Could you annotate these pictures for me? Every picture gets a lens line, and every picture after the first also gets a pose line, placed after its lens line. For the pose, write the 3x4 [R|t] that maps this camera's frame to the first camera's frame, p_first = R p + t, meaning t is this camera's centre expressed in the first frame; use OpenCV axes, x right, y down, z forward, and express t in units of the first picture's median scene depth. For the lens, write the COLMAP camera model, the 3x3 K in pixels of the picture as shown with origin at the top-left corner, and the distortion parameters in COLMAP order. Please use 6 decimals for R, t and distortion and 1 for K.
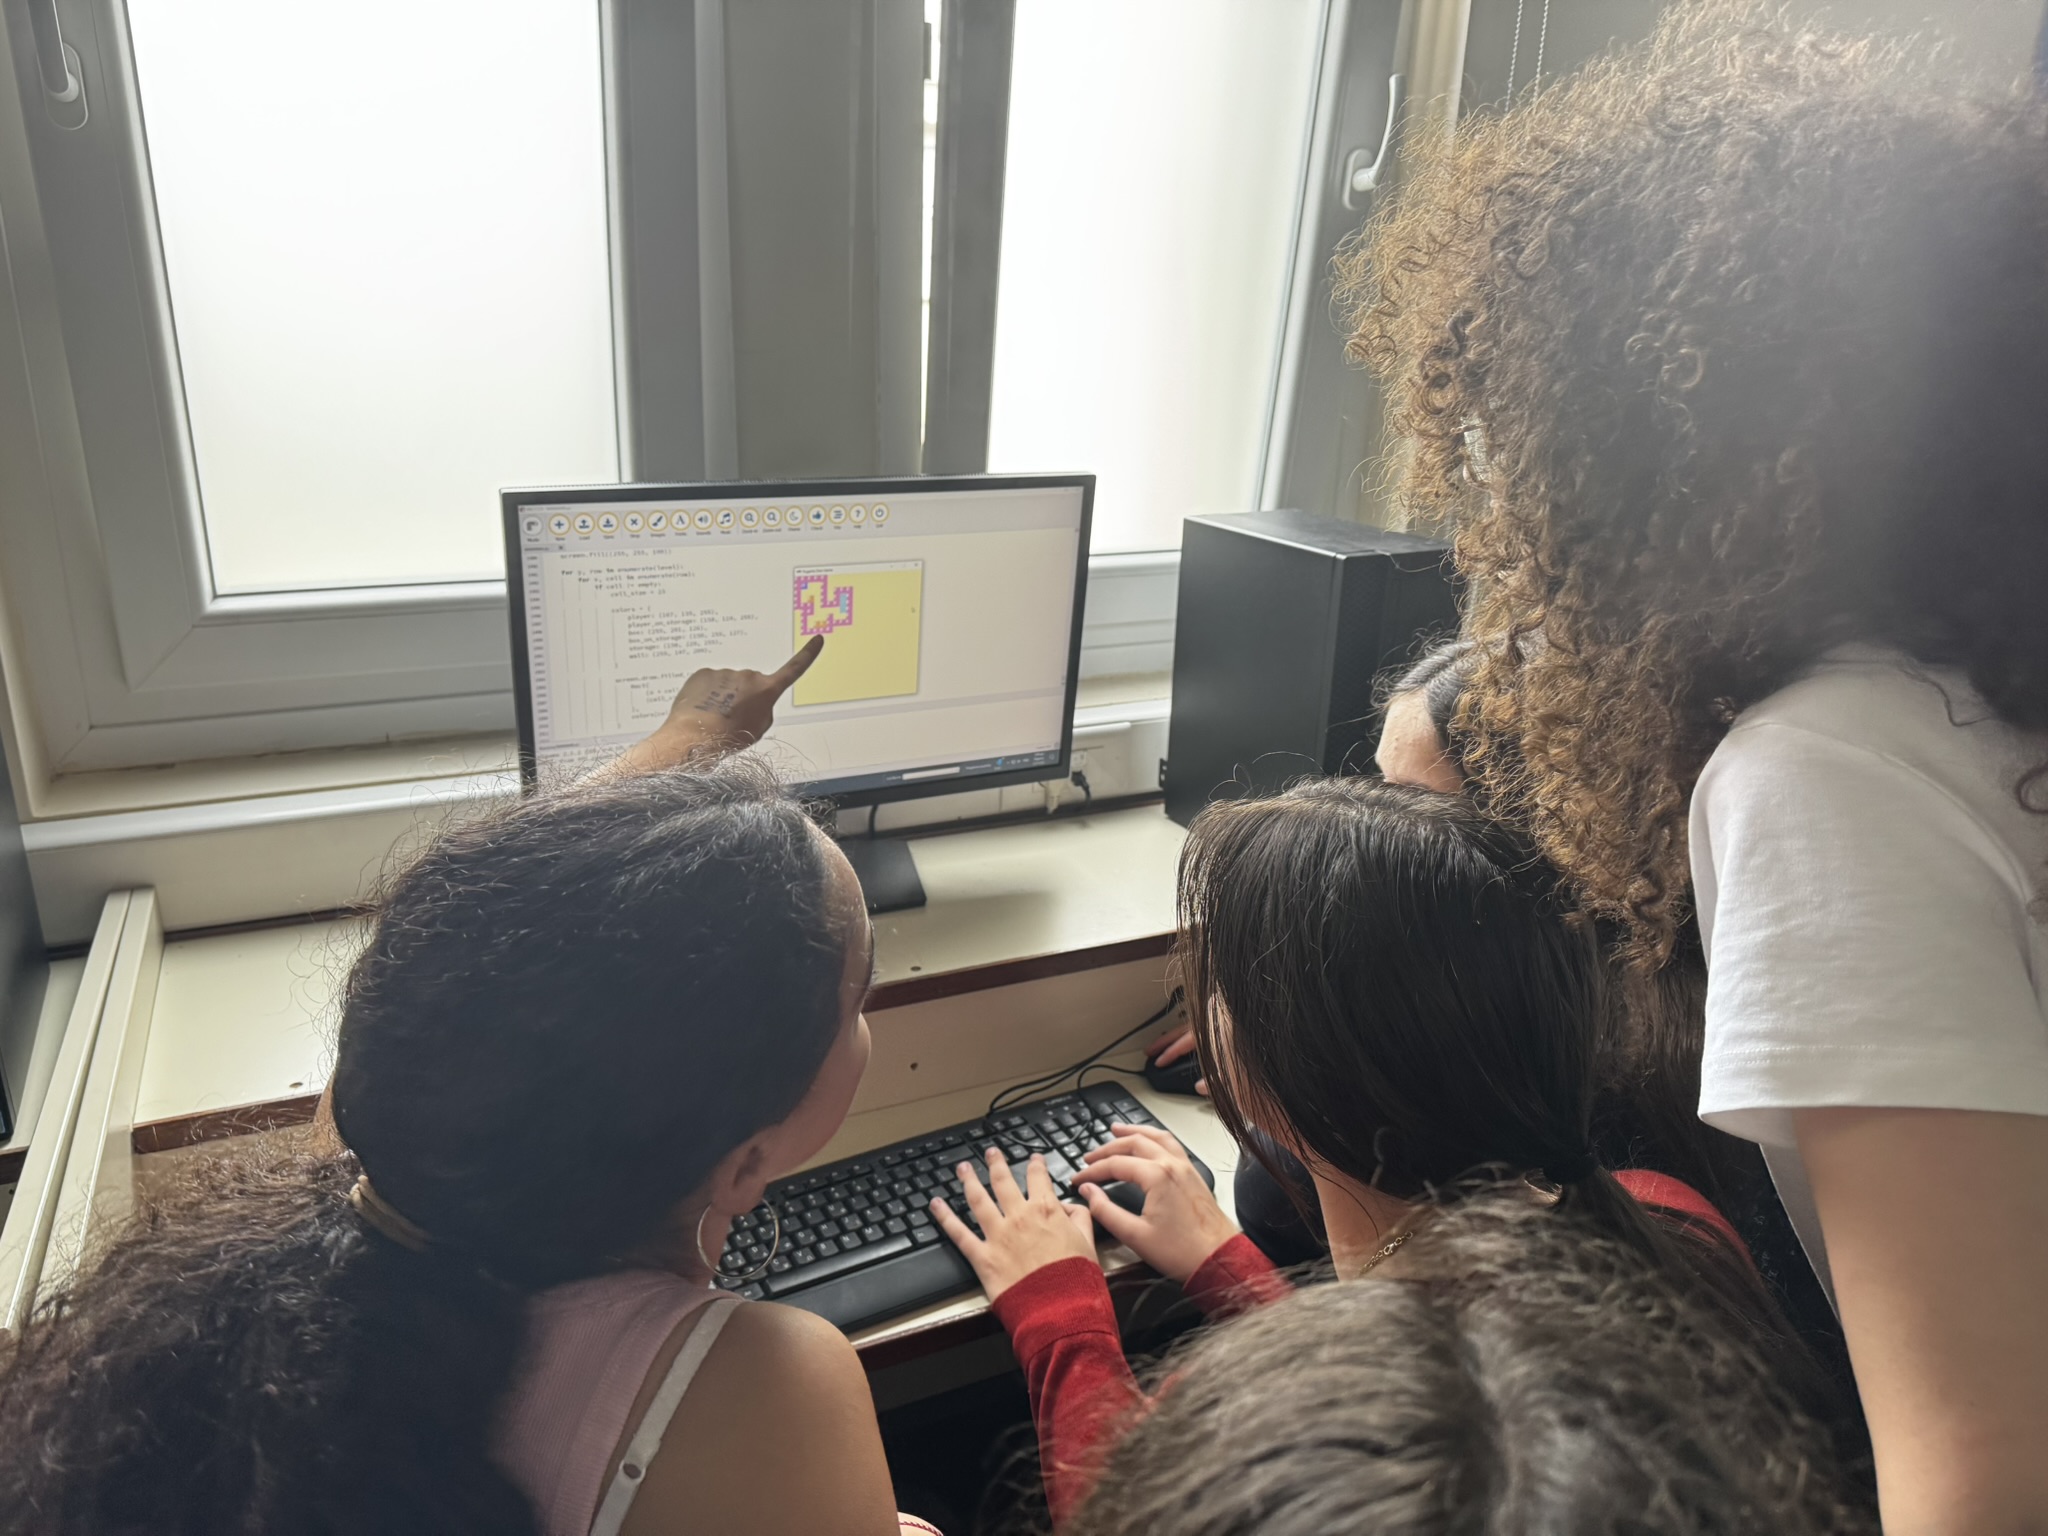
lens RADIAL K [[1443.2, 0, 1024.0], [0, 1443.2, 768.0], [0, 0, 1]] dist [0.188788, -0.412314]
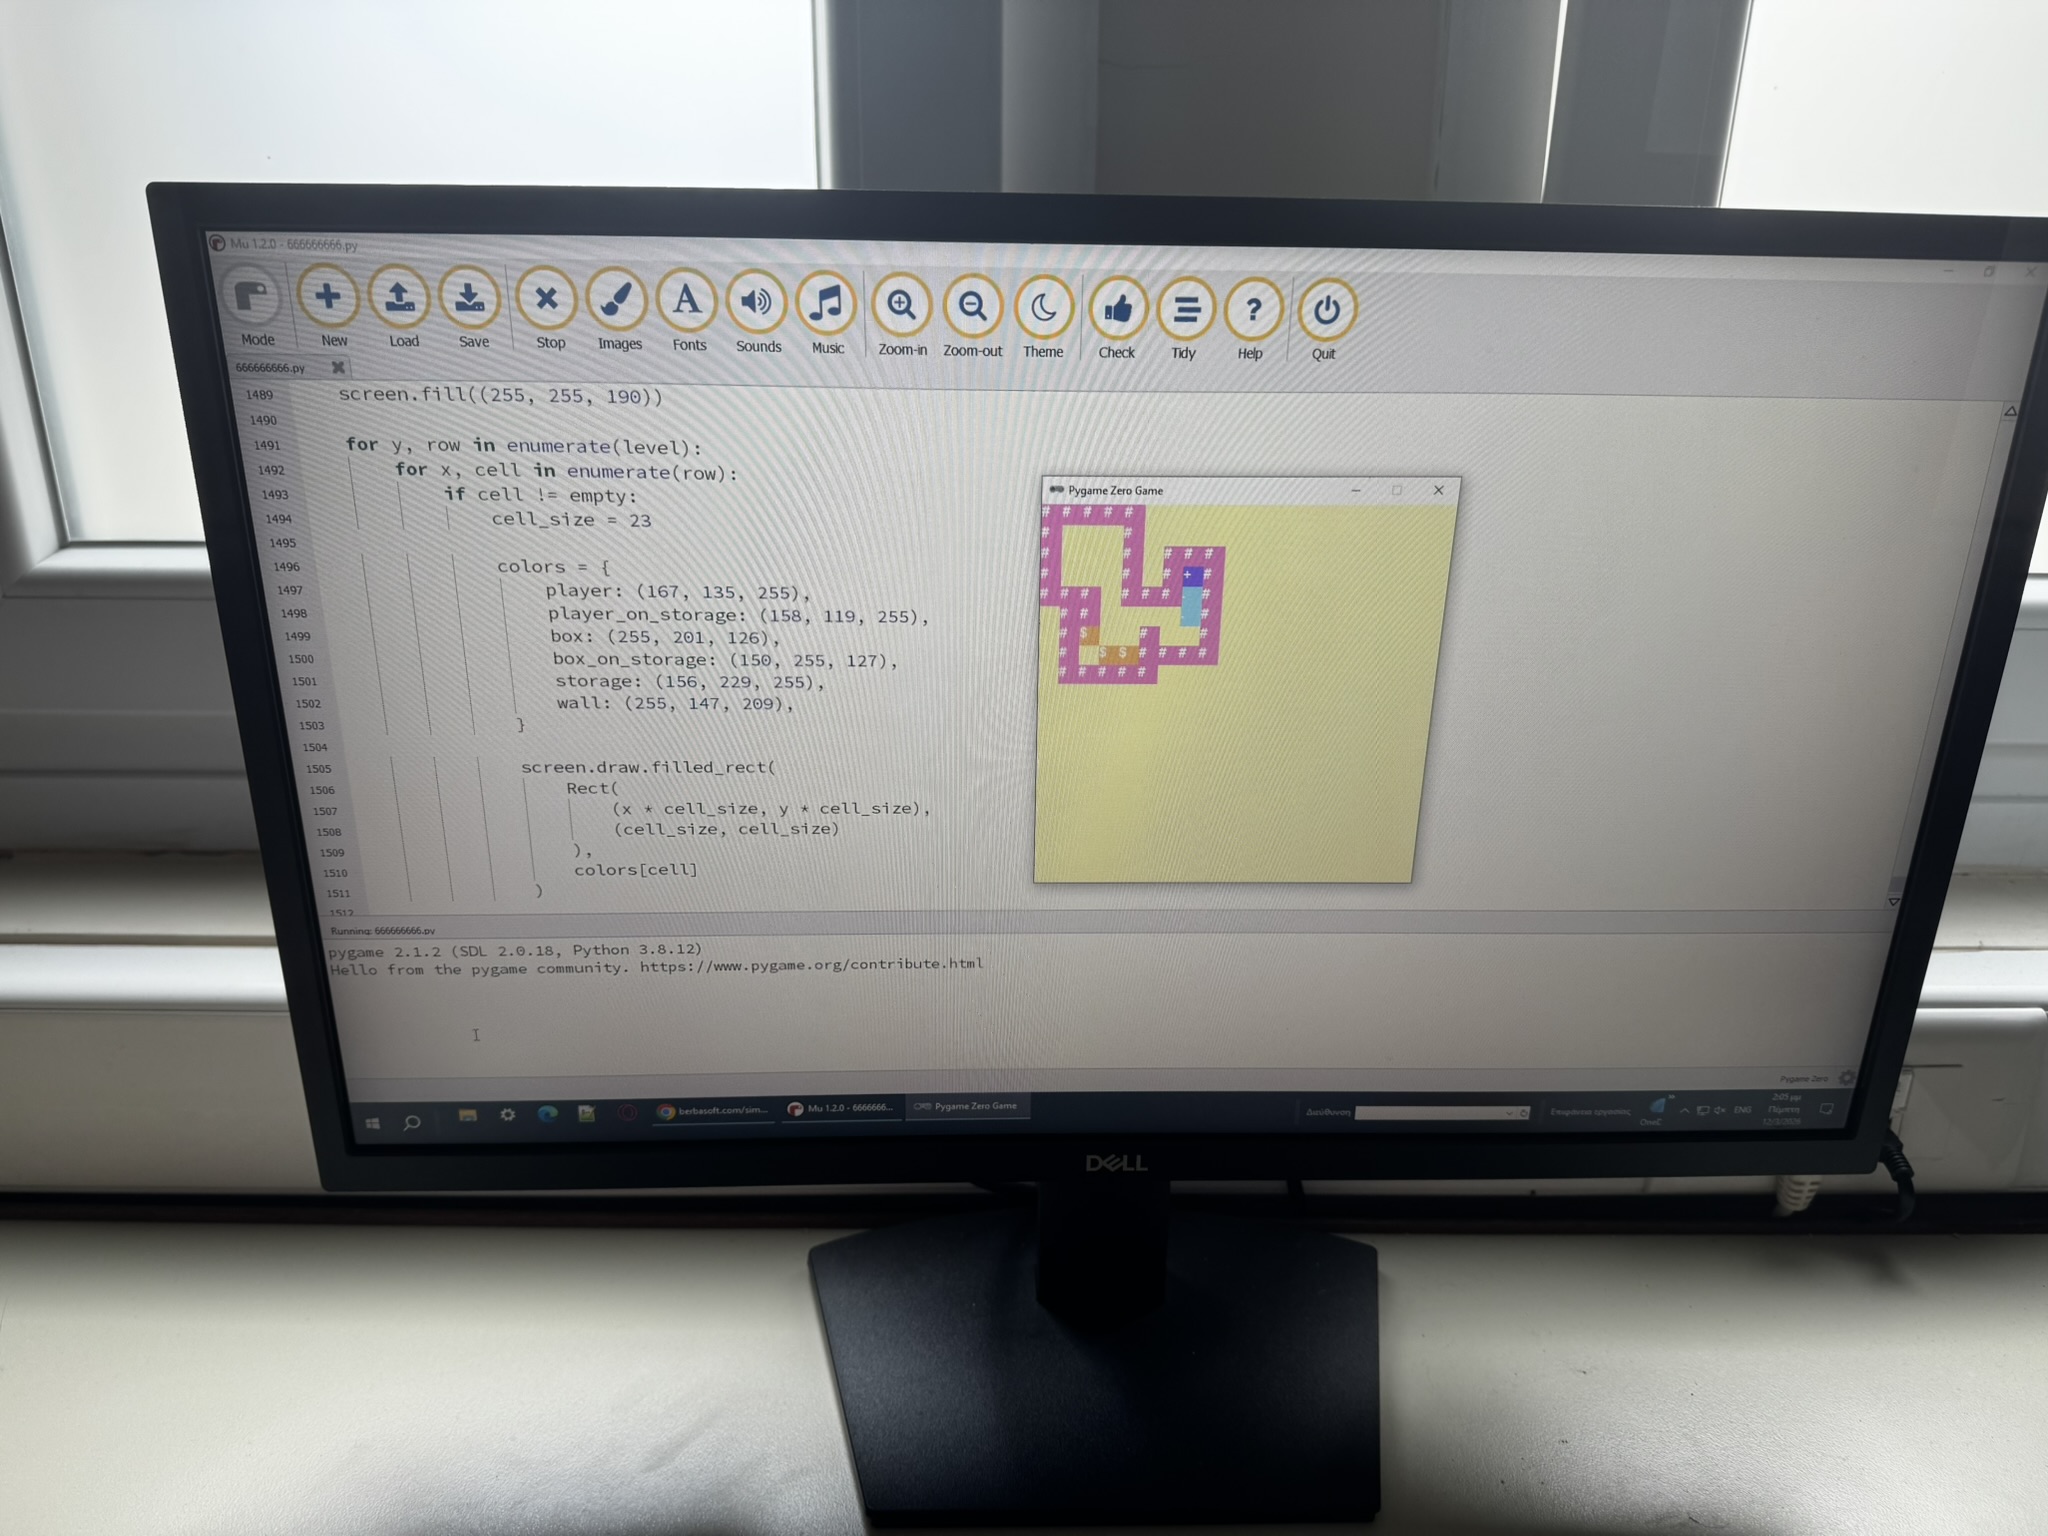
lens RADIAL K [[1443.2, 0, 1024.0], [0, 1443.2, 768.0], [0, 0, 1]] dist [0.188788, -0.412314]
pose [[0.907641, 0.088835, -0.410239, -0.020410], [-0.119159, 0.991671, -0.048894, -0.056142], [0.402478, 0.093262, 0.910667, 0.714618]]
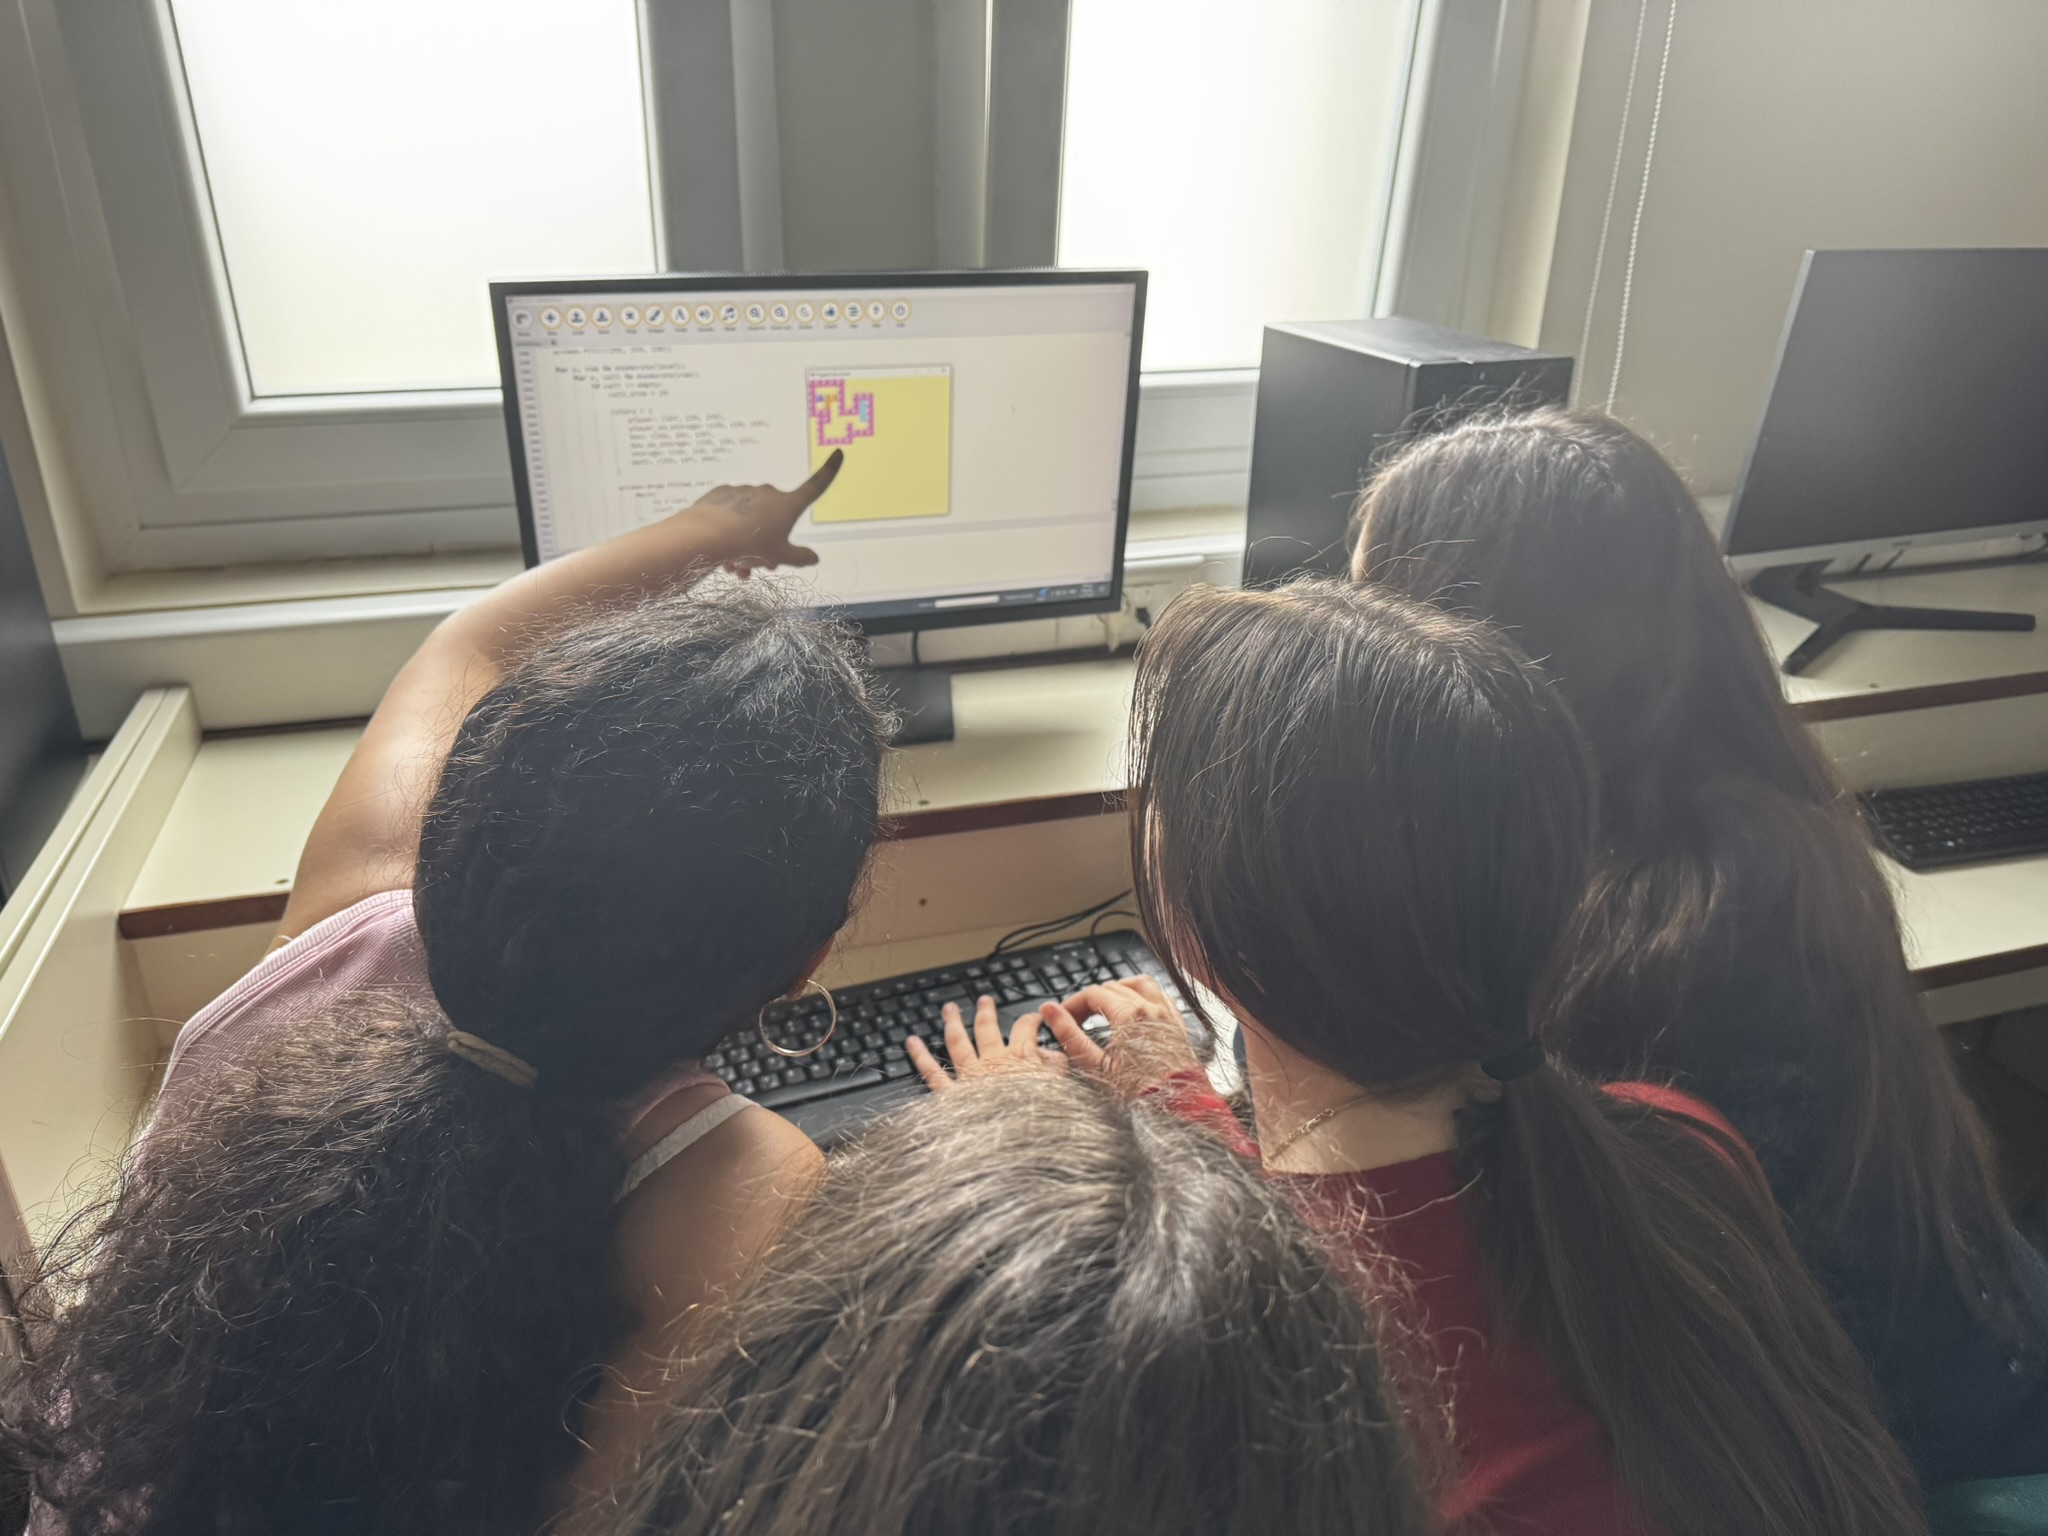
lens RADIAL K [[1443.2, 0, 1024.0], [0, 1443.2, 768.0], [0, 0, 1]] dist [0.188788, -0.412314]
pose [[0.989134, 0.046170, -0.139578, 0.124793], [-0.032030, 0.994278, 0.101908, 0.016234], [0.143484, -0.096330, 0.984953, 0.070705]]
